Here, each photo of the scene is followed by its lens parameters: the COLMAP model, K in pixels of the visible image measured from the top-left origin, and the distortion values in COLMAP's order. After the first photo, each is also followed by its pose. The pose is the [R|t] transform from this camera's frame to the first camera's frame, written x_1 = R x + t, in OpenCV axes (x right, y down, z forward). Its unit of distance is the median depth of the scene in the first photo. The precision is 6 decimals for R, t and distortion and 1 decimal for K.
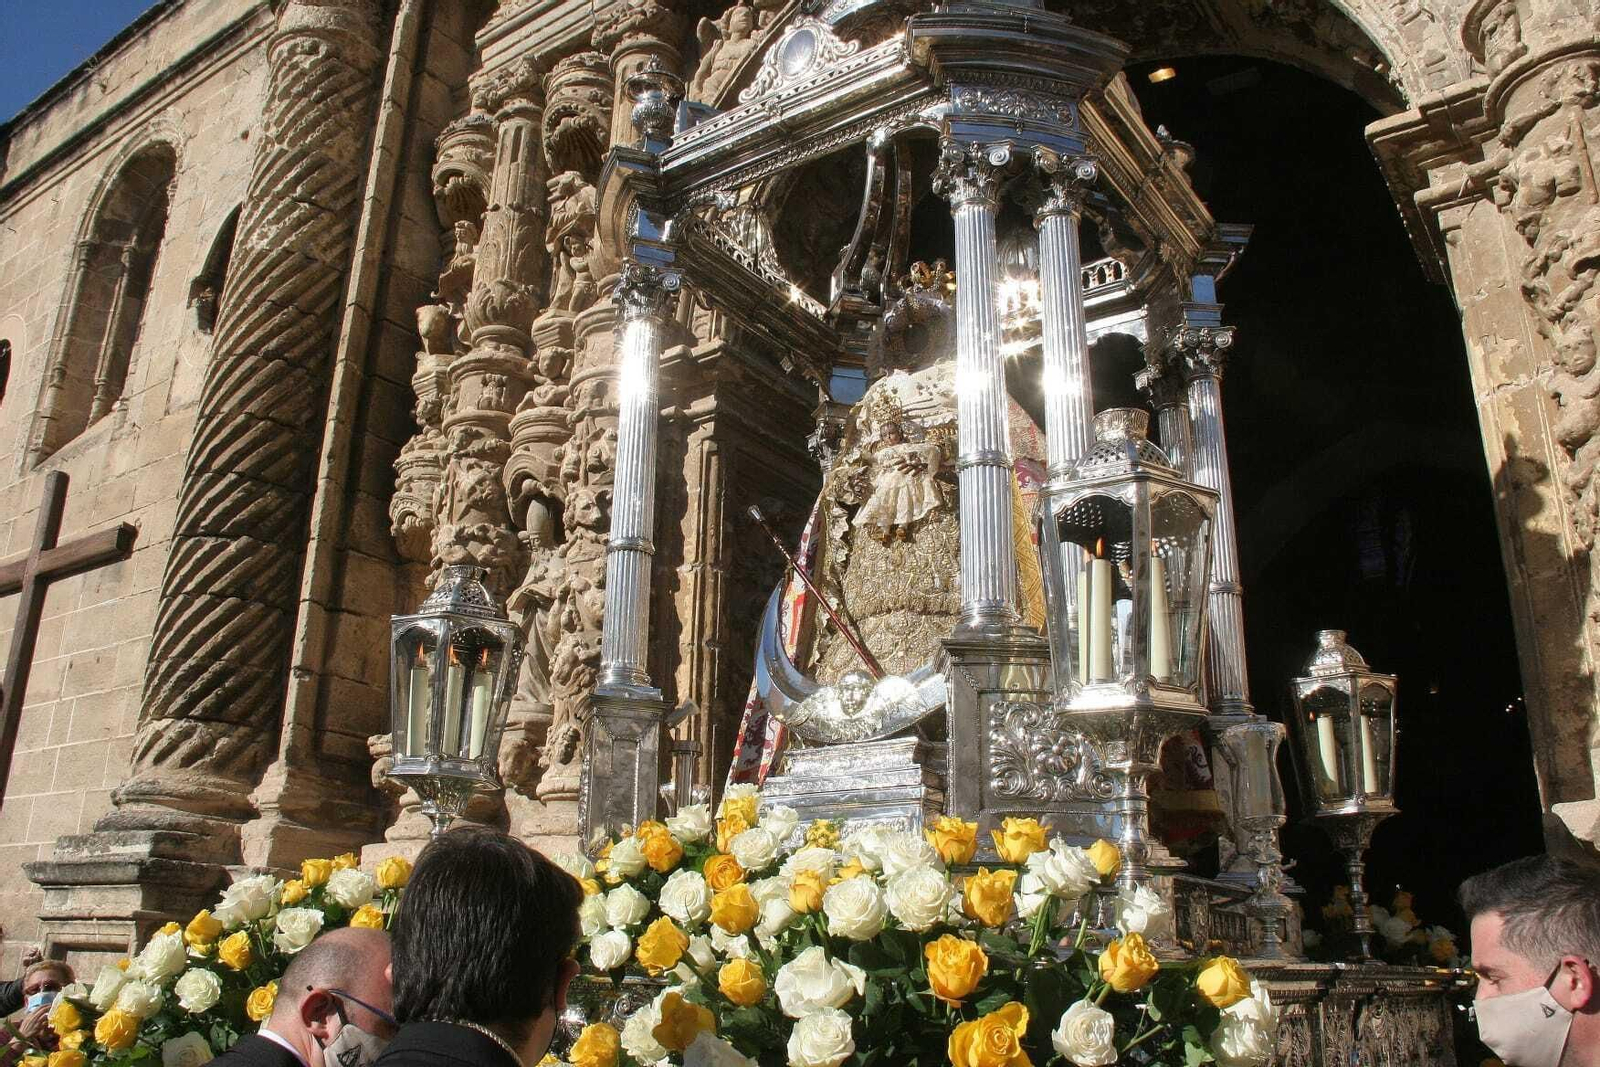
lens RADIAL K [[1313.6, 0, 808.9], [0, 1313.6, 546.6], [0, 0, 1]] dist [-0.191479, 0.156447]
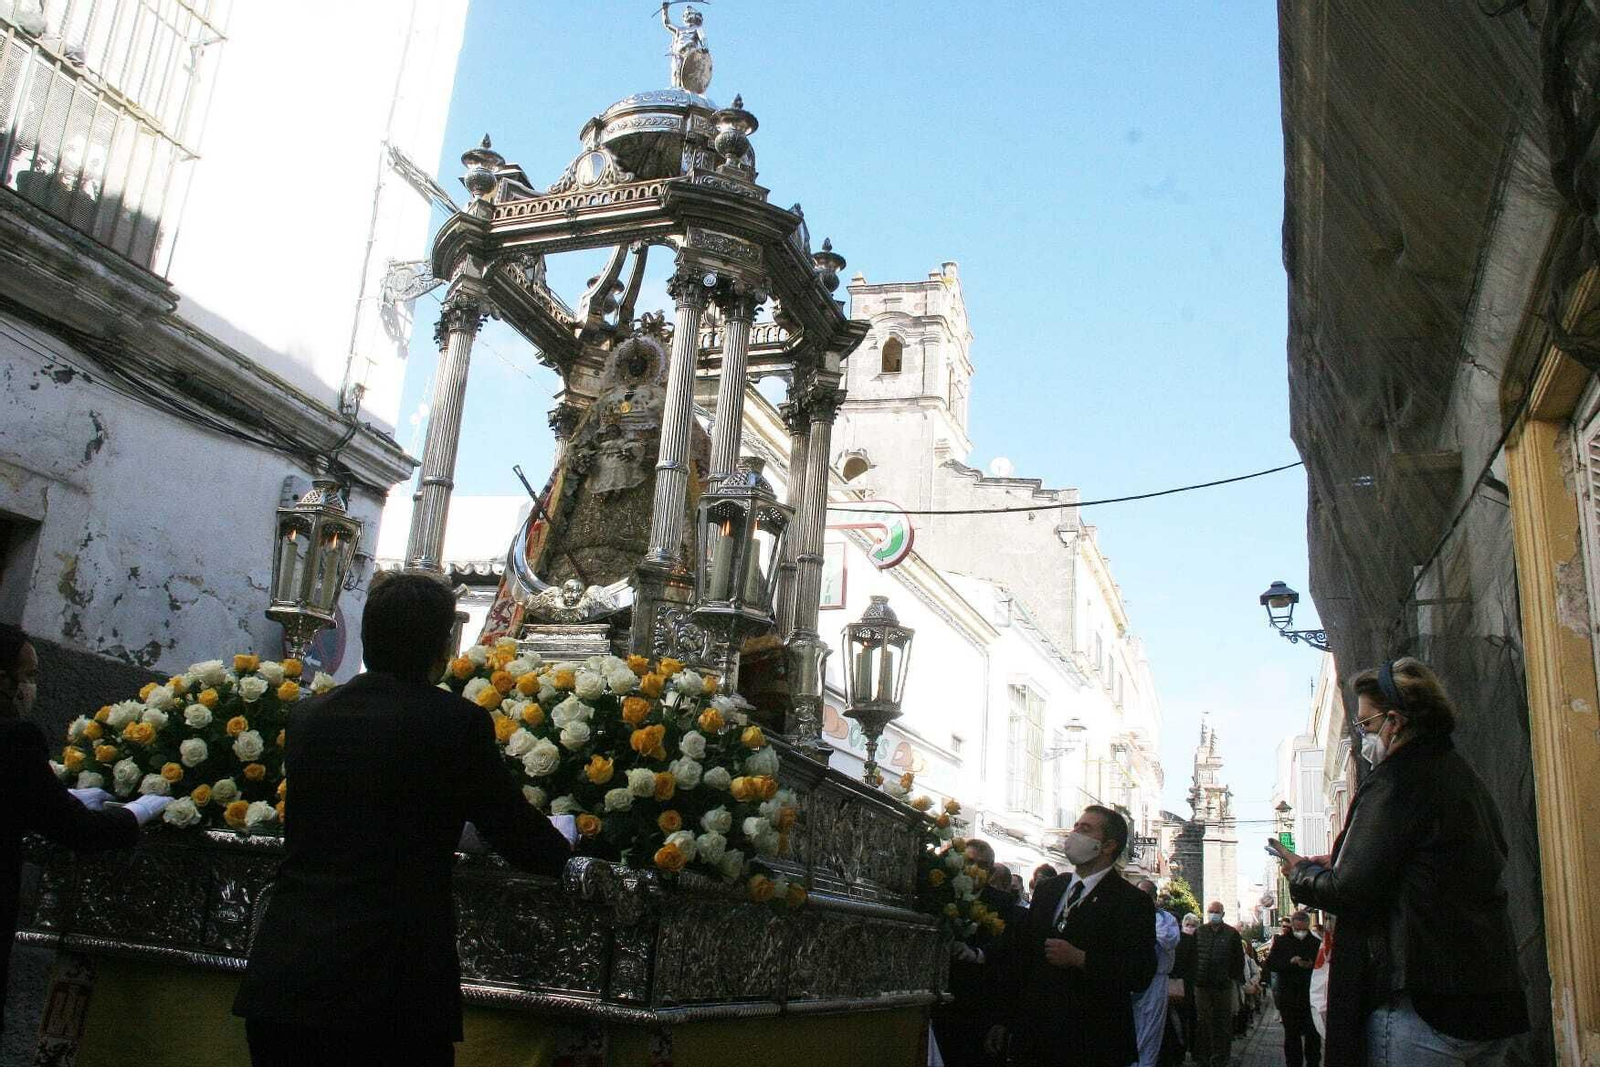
lens RADIAL K [[1313.6, 0, 808.9], [0, 1313.6, 546.6], [0, 0, 1]] dist [-0.191479, 0.156447]
pose [[0.958704, 0.125867, 0.255039, -0.050928], [-0.138734, 0.989779, 0.033032, -0.018671], [-0.248274, -0.067050, 0.966366, -0.301507]]
